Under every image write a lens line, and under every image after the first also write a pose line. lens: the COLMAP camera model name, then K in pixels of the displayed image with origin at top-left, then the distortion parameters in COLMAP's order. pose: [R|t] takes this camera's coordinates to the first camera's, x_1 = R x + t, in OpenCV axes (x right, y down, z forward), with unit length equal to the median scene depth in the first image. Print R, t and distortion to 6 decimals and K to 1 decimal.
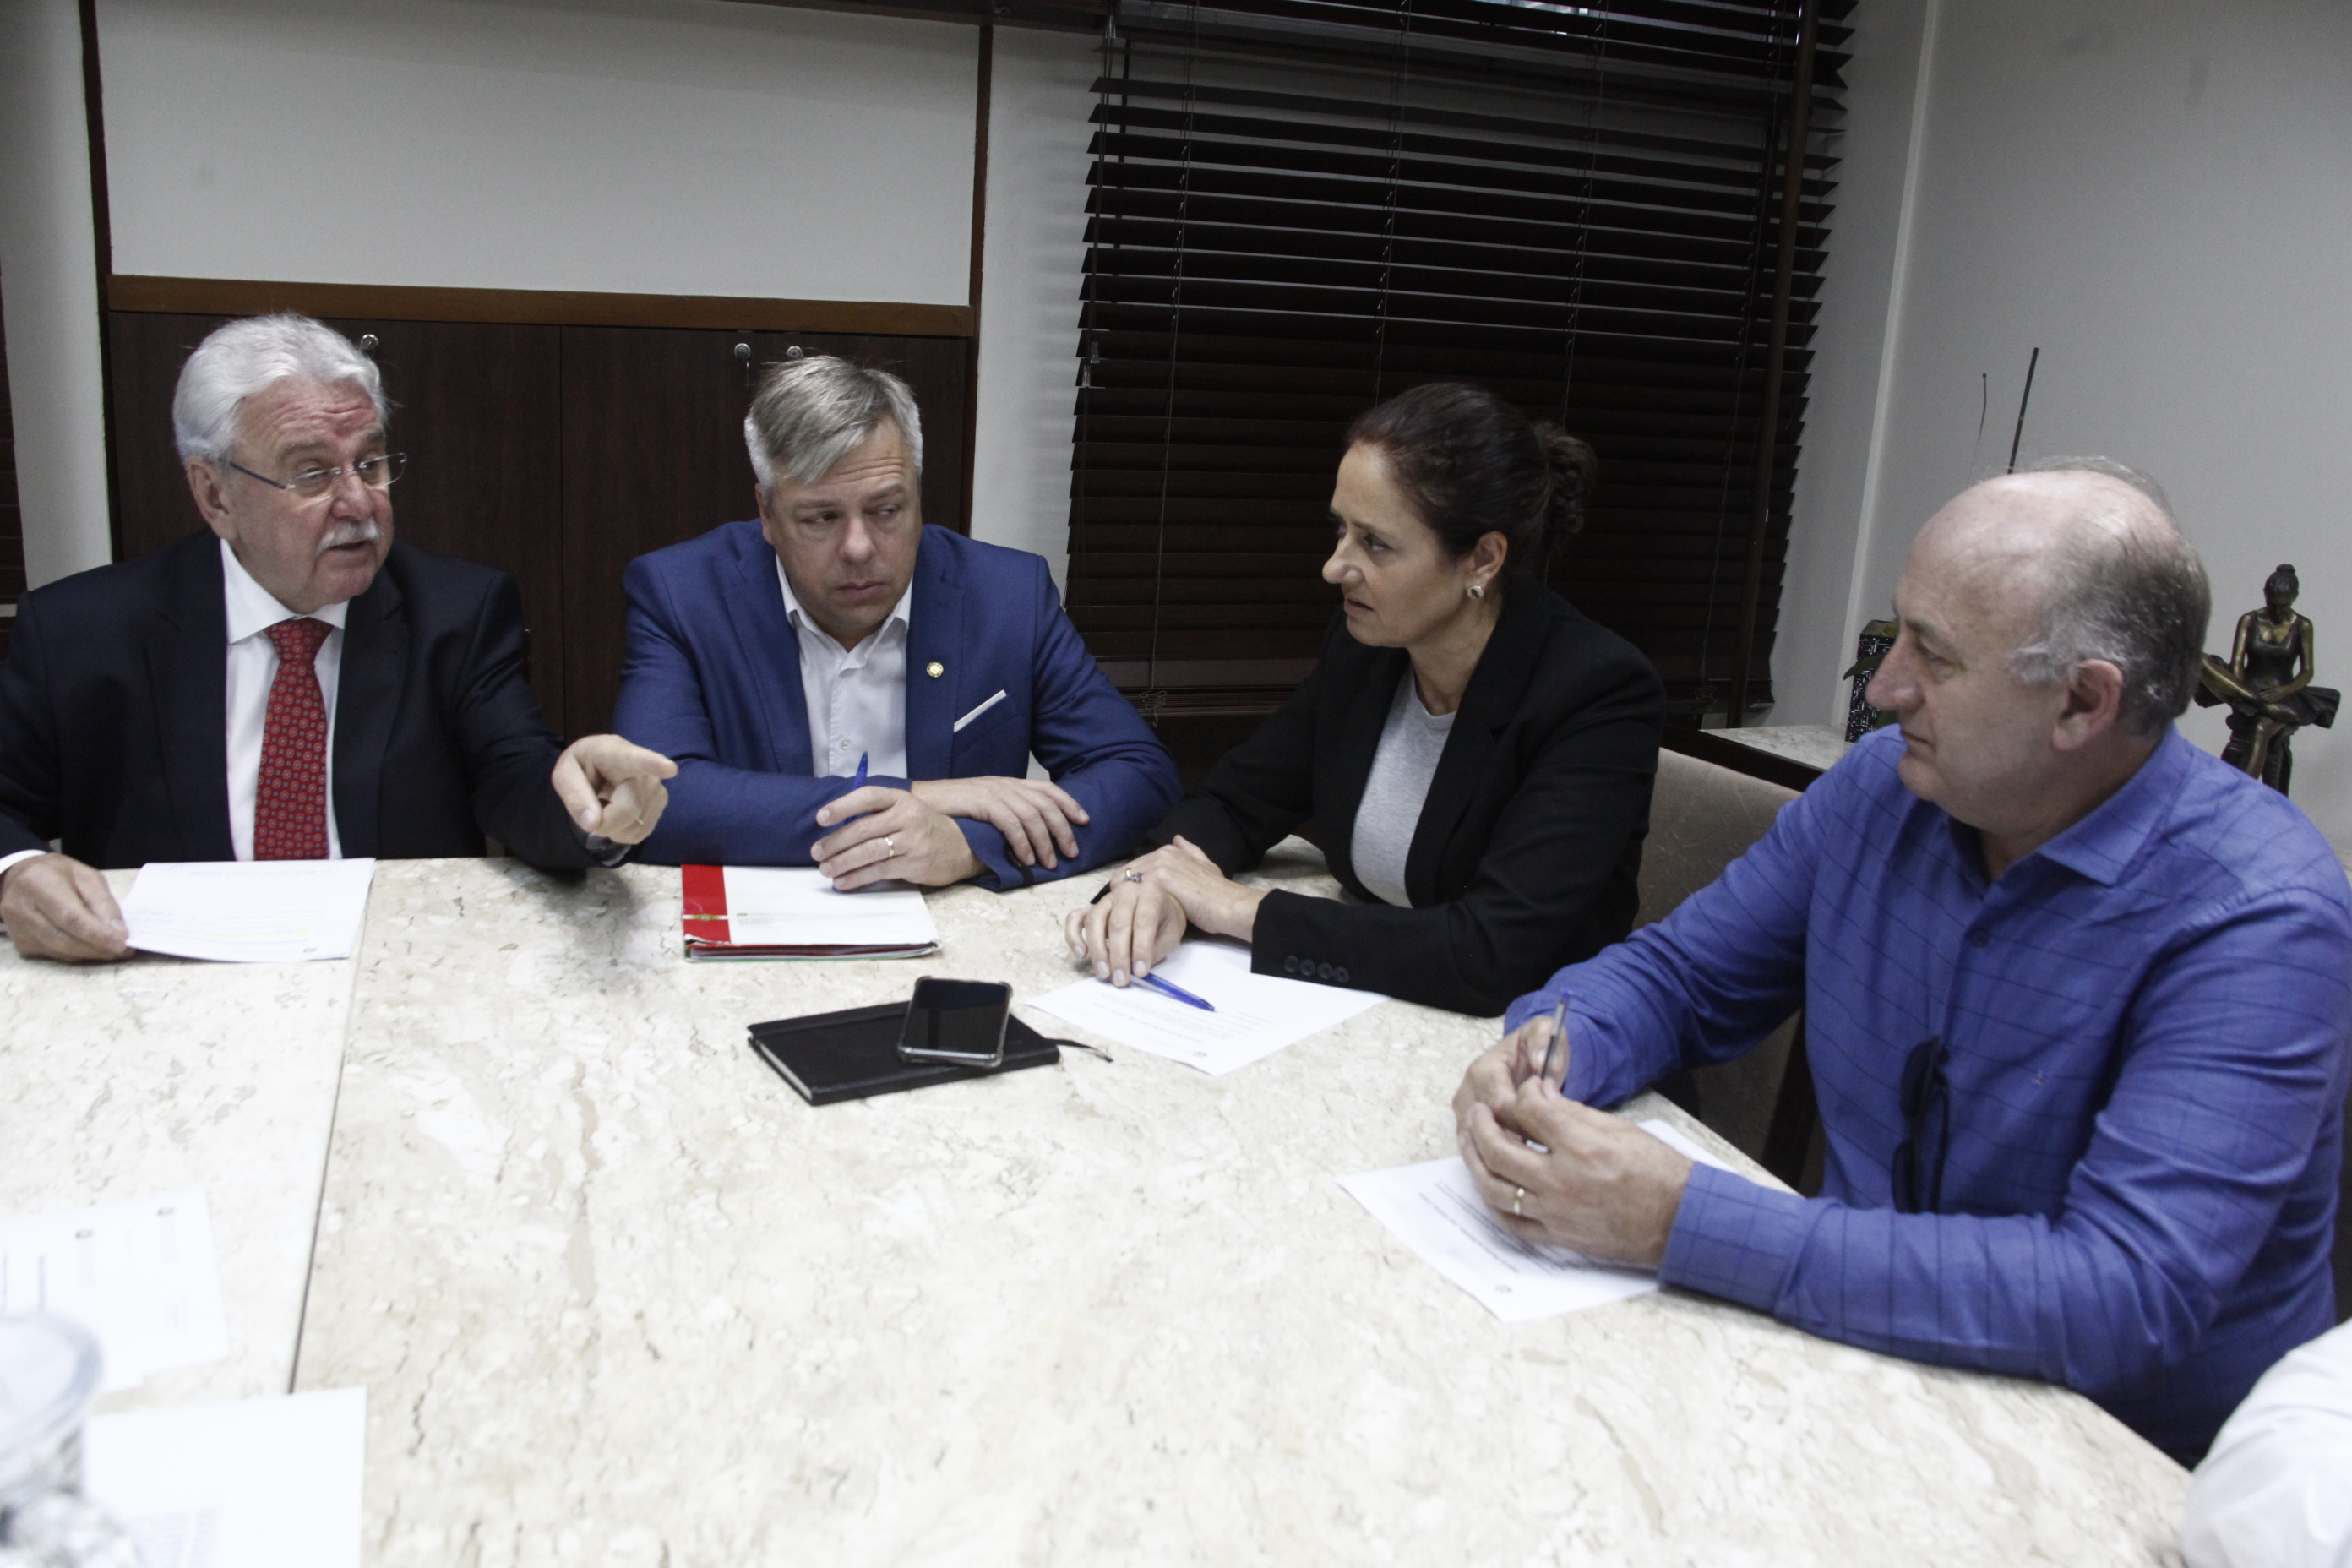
lens RADIAL K [[1886.6, 0, 1195.3], [0, 1886.6, 767.8], [0, 0, 1]] dist [-0.164913, 0.109484]
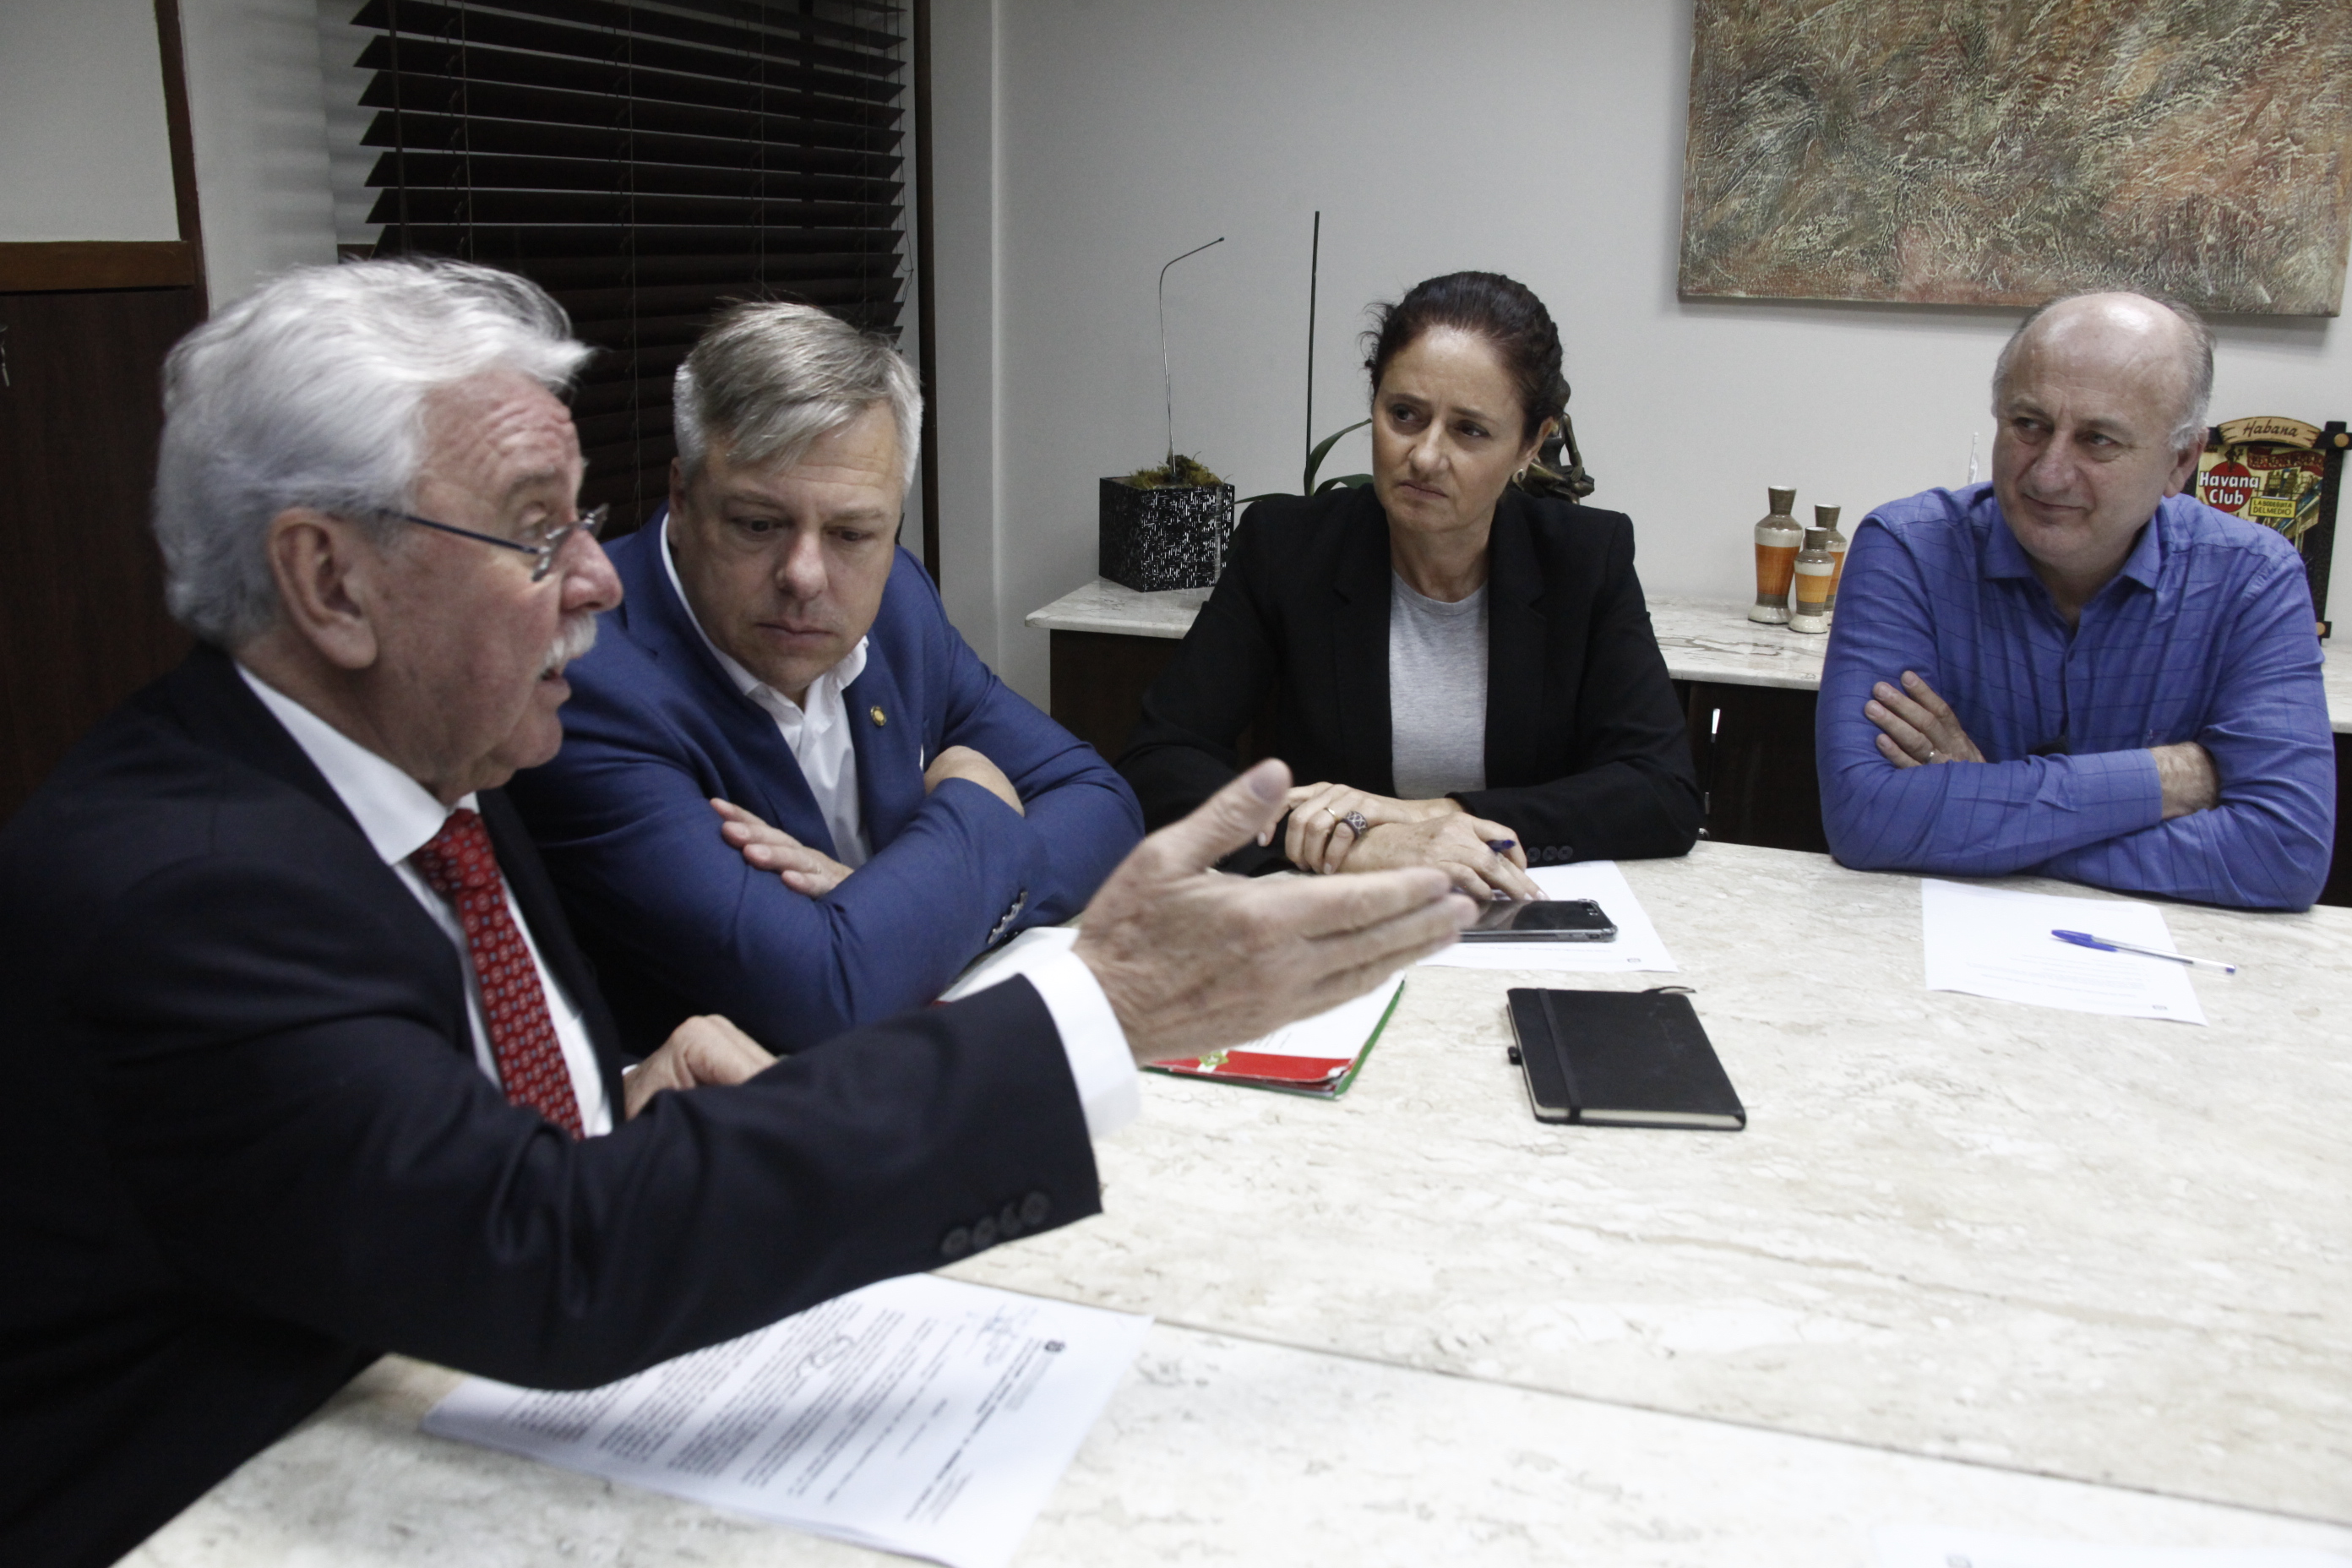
lens RADIAL K [[1886.6, 0, 1156.3], [0, 1886.6, 821.8], [0, 0, 1]] dist [-0.164913, 0.109484]
pose [[0.620552, -0.283247, 0.731222, -1.006250], [0.224823, 0.957603, 0.180142, -0.180832], [-0.751245, 0.052608, 0.657923, 0.654302]]
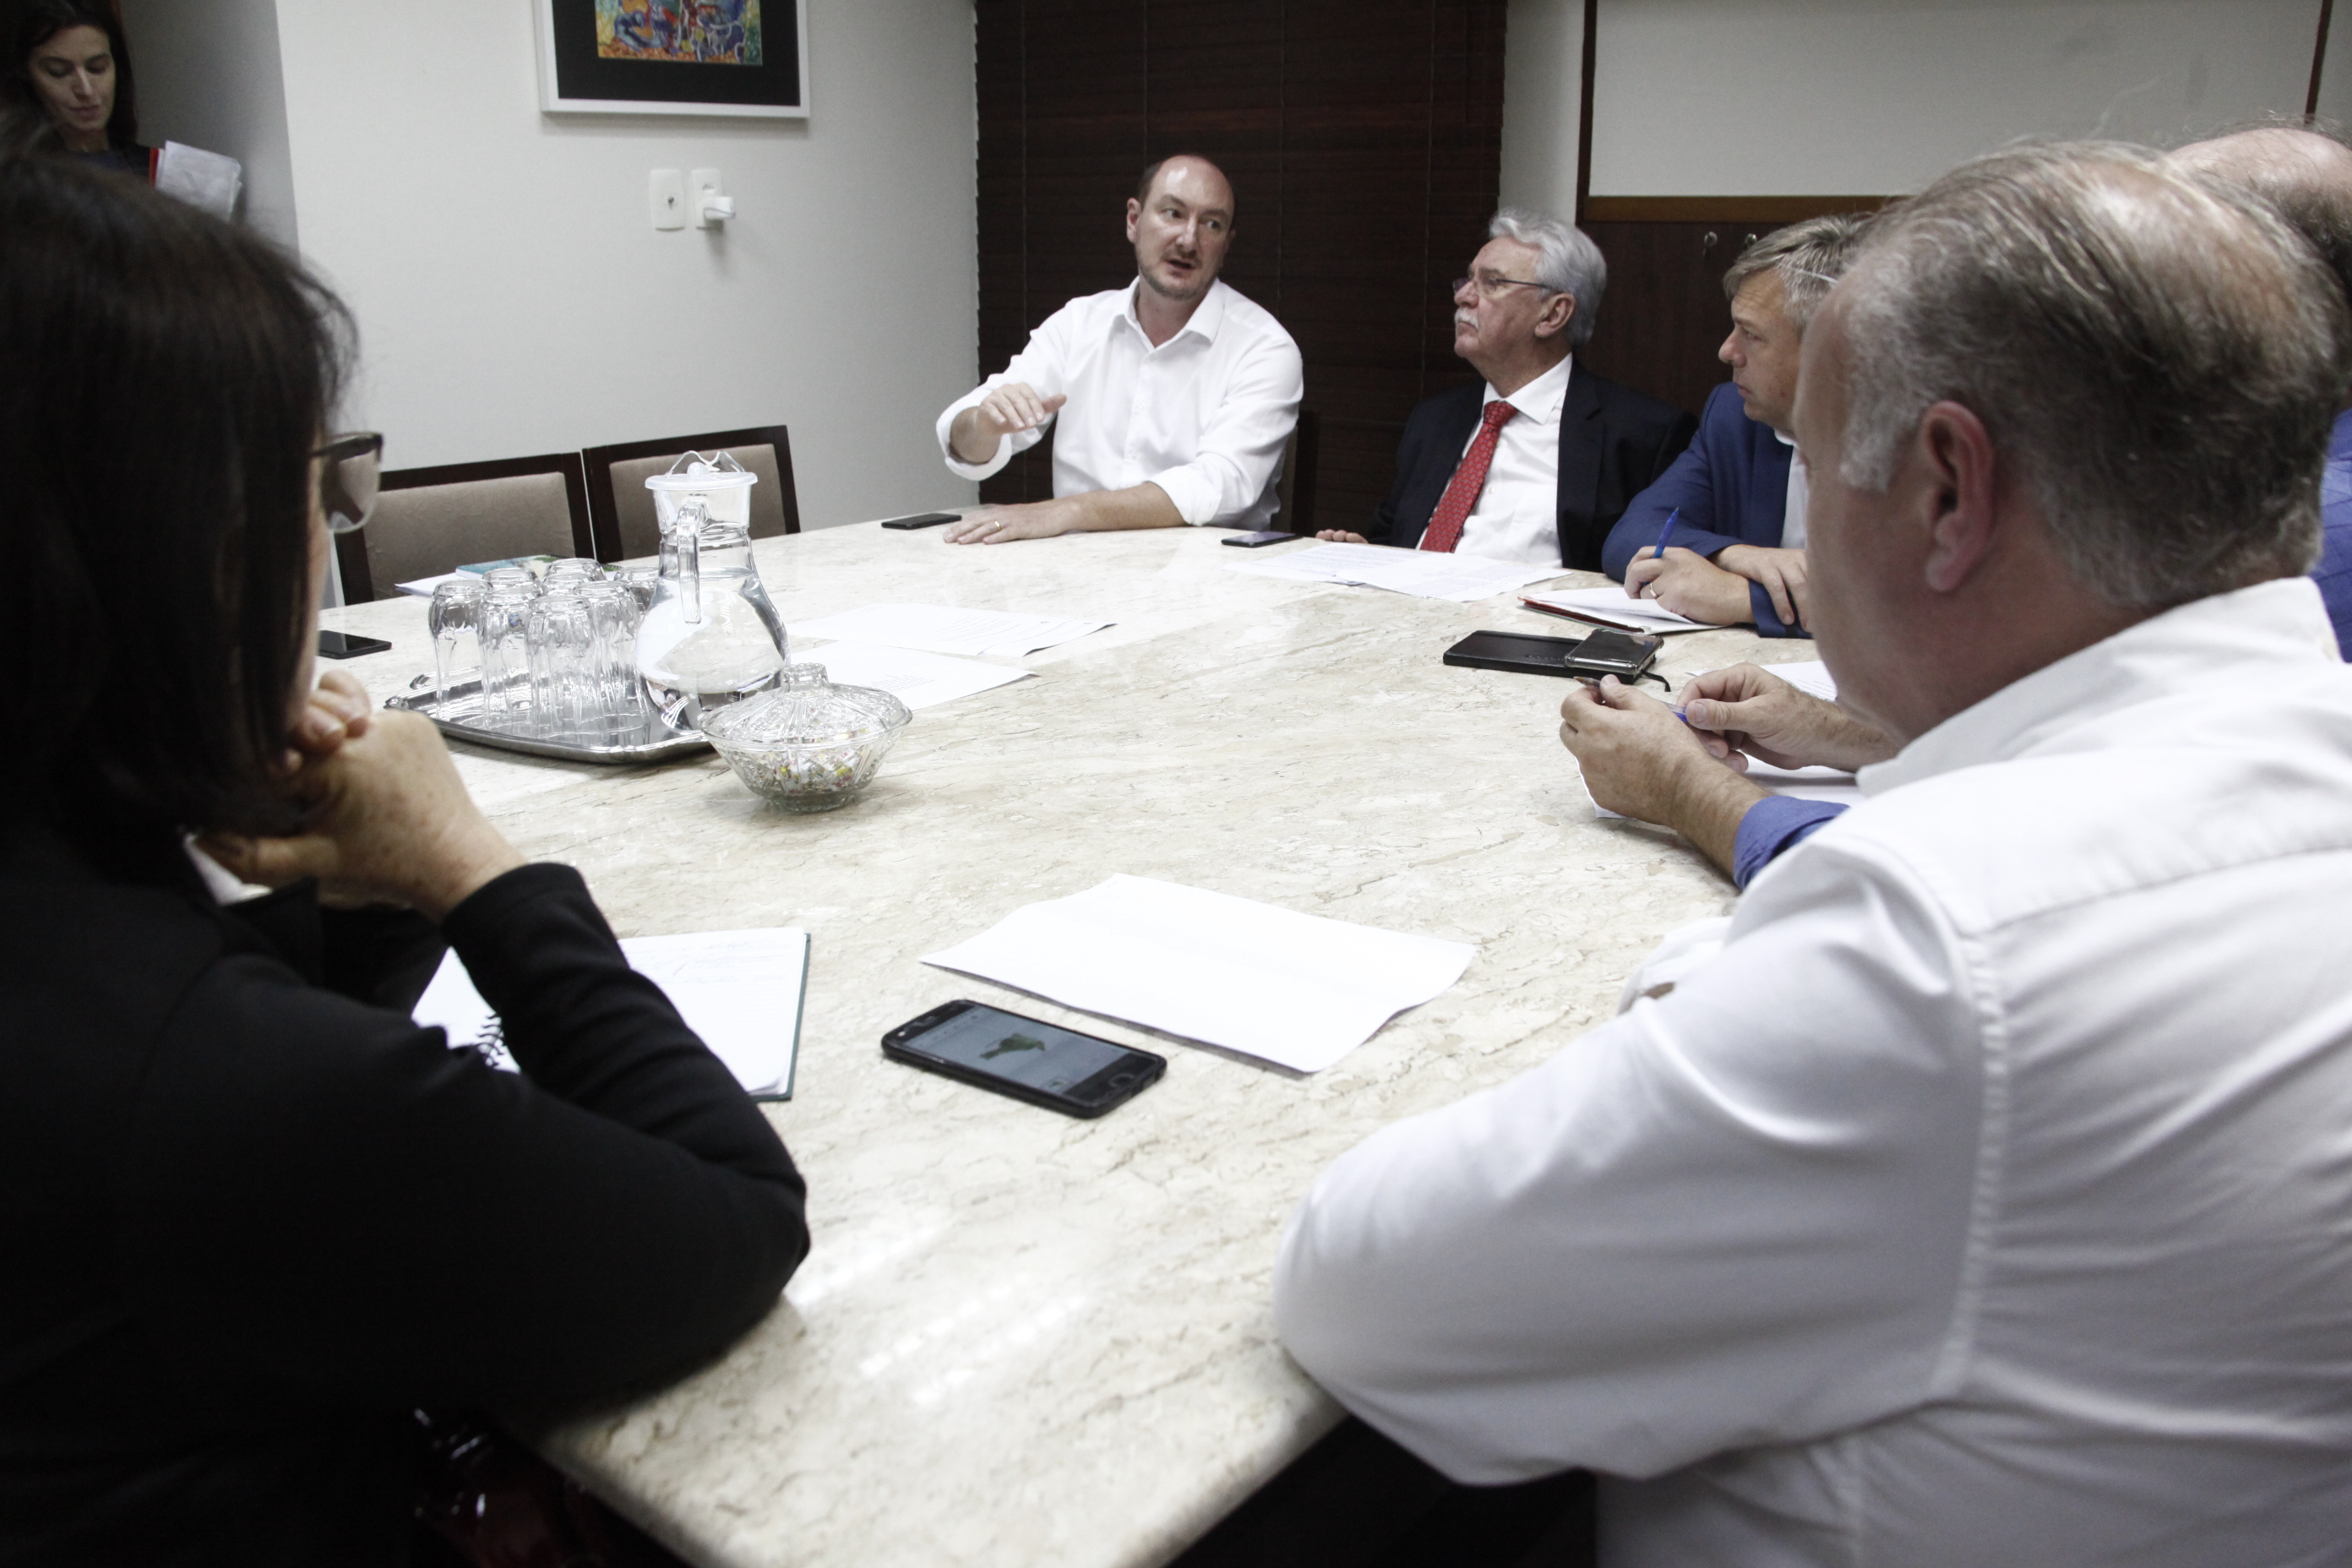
lens RADIAL K [[1886.6, 0, 1166.4], [0, 1886.6, 805.4], [0, 0, 1]] dist [-0.164913, 0.109484]
pose [[0.505872, 0.186843, -0.842130, 0.988201], [-0.184873, 0.977059, 0.105725, 0.182539], [0.842565, 0.102204, 0.528809, 0.047178]]
